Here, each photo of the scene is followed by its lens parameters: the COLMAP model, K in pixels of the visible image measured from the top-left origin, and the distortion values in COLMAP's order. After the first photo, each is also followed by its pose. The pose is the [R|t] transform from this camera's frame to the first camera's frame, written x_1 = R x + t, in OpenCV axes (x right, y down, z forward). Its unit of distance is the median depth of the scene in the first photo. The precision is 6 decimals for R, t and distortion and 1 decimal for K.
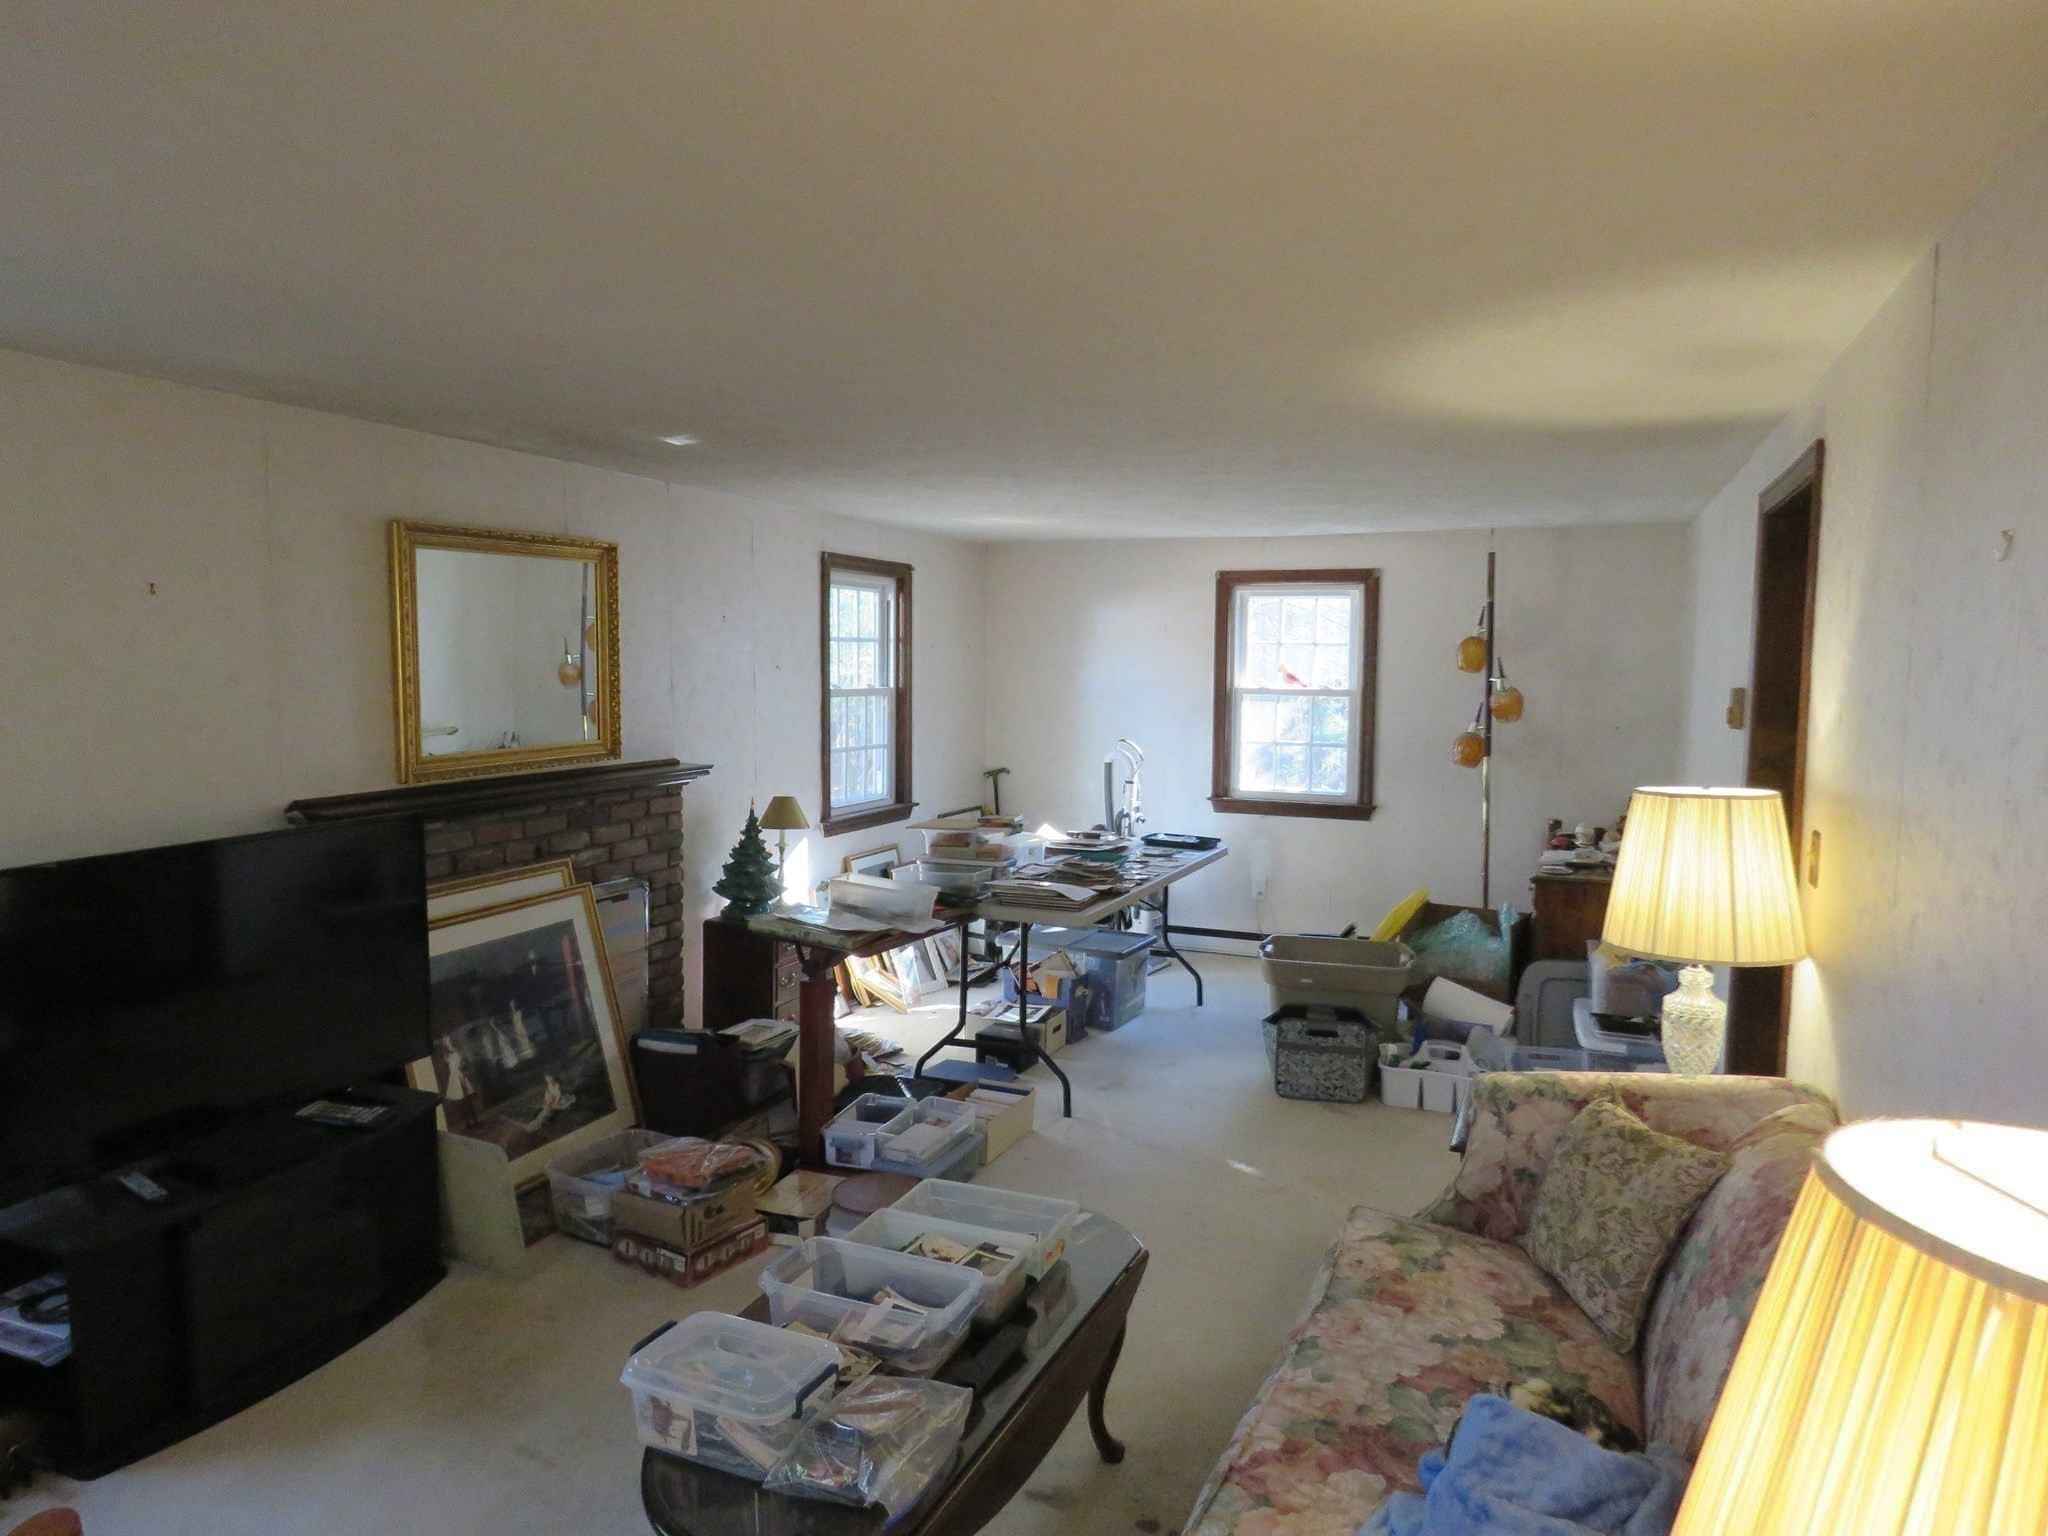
lens RADIAL K [[1296.9, 0, 1020.8], [0, 1296.9, 761.7], [0, 0, 1]] dist [-0.006629, -0.001694]
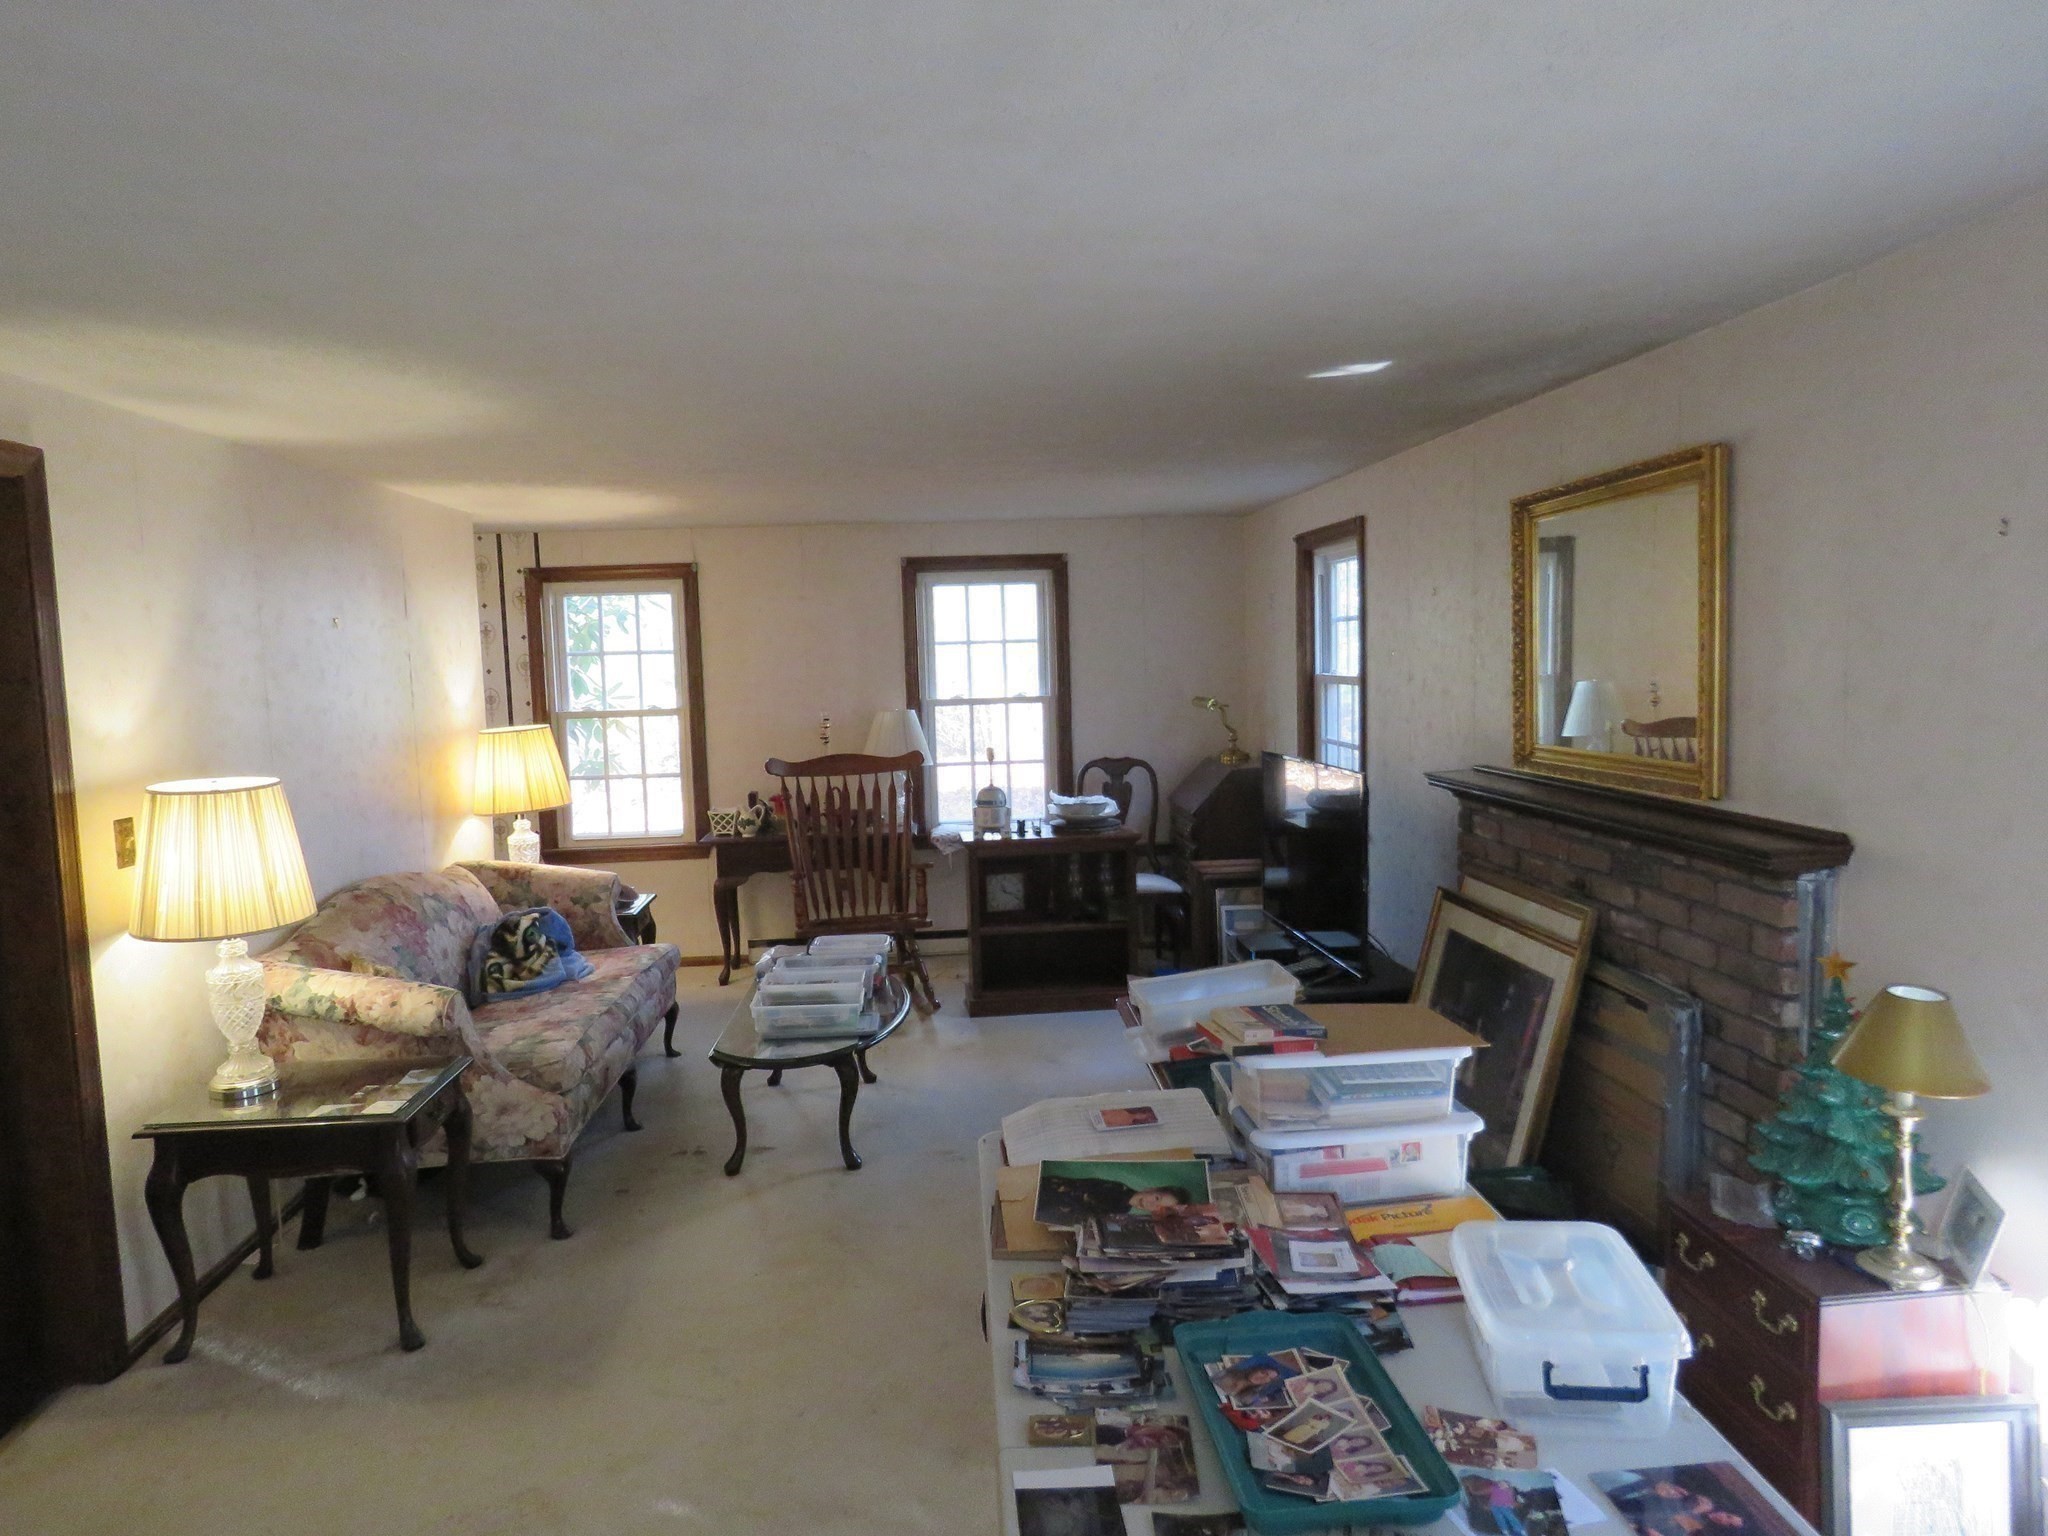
lens RADIAL K [[1296.9, 0, 1020.2], [0, 1296.9, 772.2], [0, 0, 1]] dist [-0.006629, -0.001694]
pose [[-0.887847, 0.058505, -0.456404, 0.264789], [-0.015112, 0.987641, 0.156000, -0.110176], [0.459890, 0.145401, -0.875990, 1.454352]]
